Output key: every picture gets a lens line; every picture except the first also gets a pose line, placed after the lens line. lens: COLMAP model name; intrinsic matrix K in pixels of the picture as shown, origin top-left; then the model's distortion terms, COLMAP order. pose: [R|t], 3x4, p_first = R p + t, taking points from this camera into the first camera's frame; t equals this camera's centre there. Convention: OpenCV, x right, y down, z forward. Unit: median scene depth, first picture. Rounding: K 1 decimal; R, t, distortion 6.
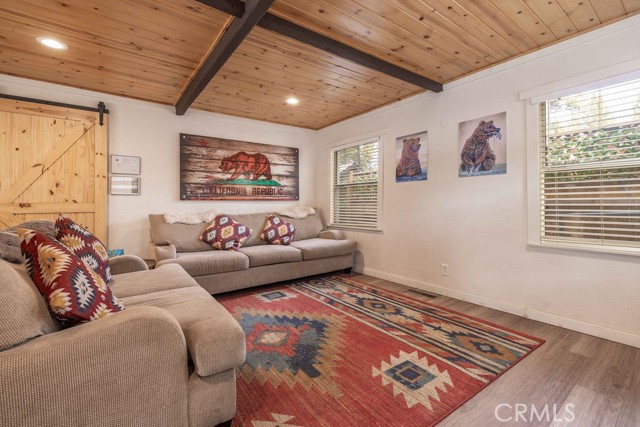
lens RADIAL K [[278.3, 0, 301.8], [0, 278.3, 207.2], [0, 0, 1]] dist [-0.000127, 0.000180]
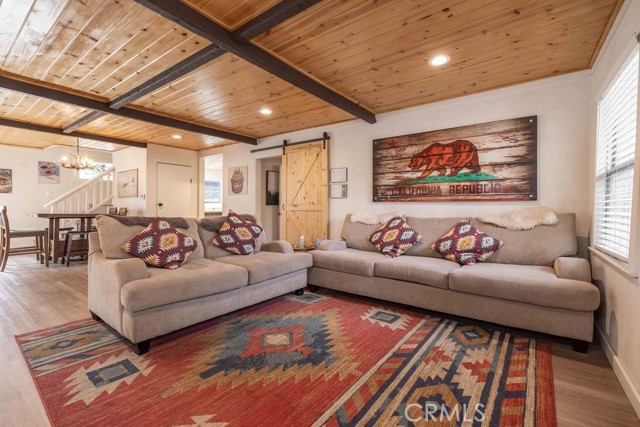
lens RADIAL K [[266.5, 0, 323.0], [0, 266.5, 209.4], [0, 0, 1]] dist [0.002204, 0.000134]
pose [[0.356136, 0.022880, -0.934154, 0.526298], [-0.010177, 0.999736, 0.020606, -0.016702], [0.934379, 0.002168, 0.356275, 0.500188]]
